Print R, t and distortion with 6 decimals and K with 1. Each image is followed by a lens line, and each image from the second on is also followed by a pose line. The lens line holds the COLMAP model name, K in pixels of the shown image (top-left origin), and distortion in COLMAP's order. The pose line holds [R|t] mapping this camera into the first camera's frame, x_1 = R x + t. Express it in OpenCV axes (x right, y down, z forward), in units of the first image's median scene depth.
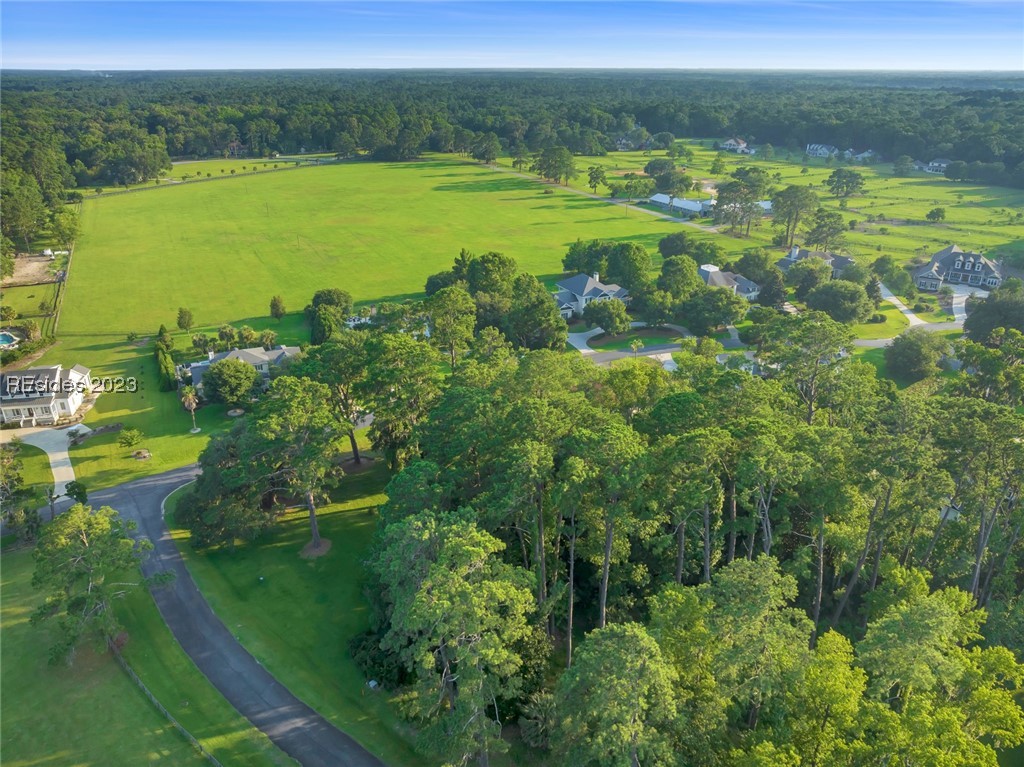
lens RADIAL K [[712.6, 0, 509.3], [0, 712.6, 385.5], [0, 0, 1]] dist [-0.027096, 0.001095]
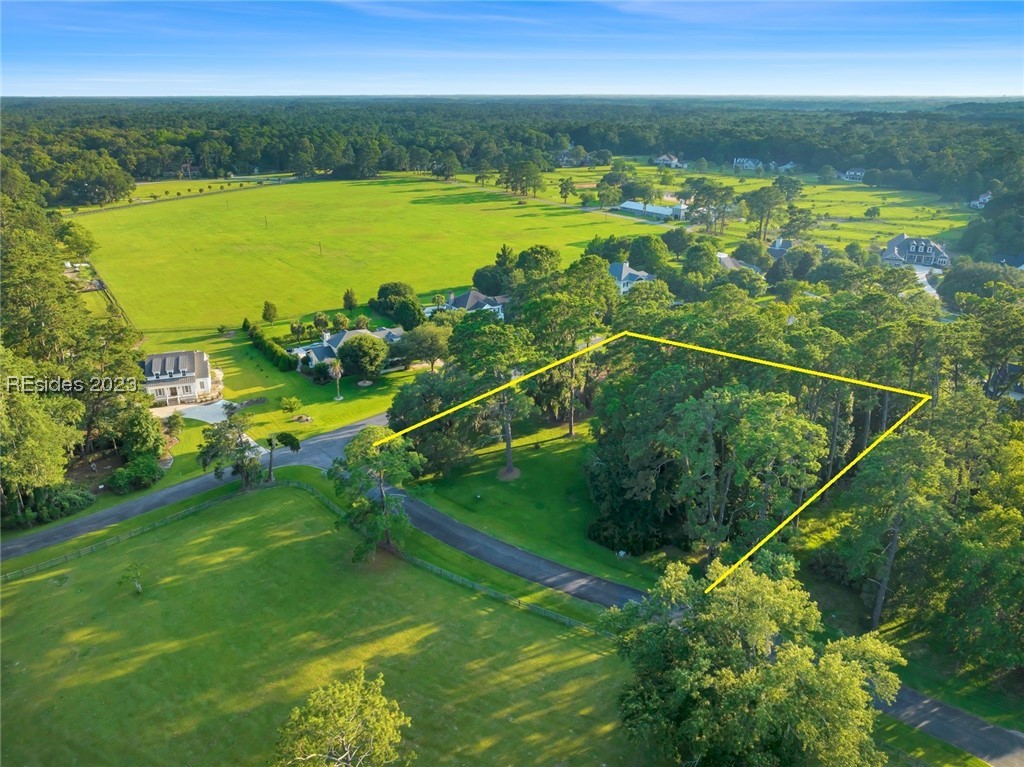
lens RADIAL K [[712.6, 0, 515.2], [0, 712.6, 382.7], [0, 0, 1]] dist [-0.027096, 0.001095]
pose [[0.990384, -0.051483, 0.128413, -0.116211], [0.055986, 0.997928, -0.031700, 0.033356], [-0.126515, 0.038585, 0.991214, -0.050192]]
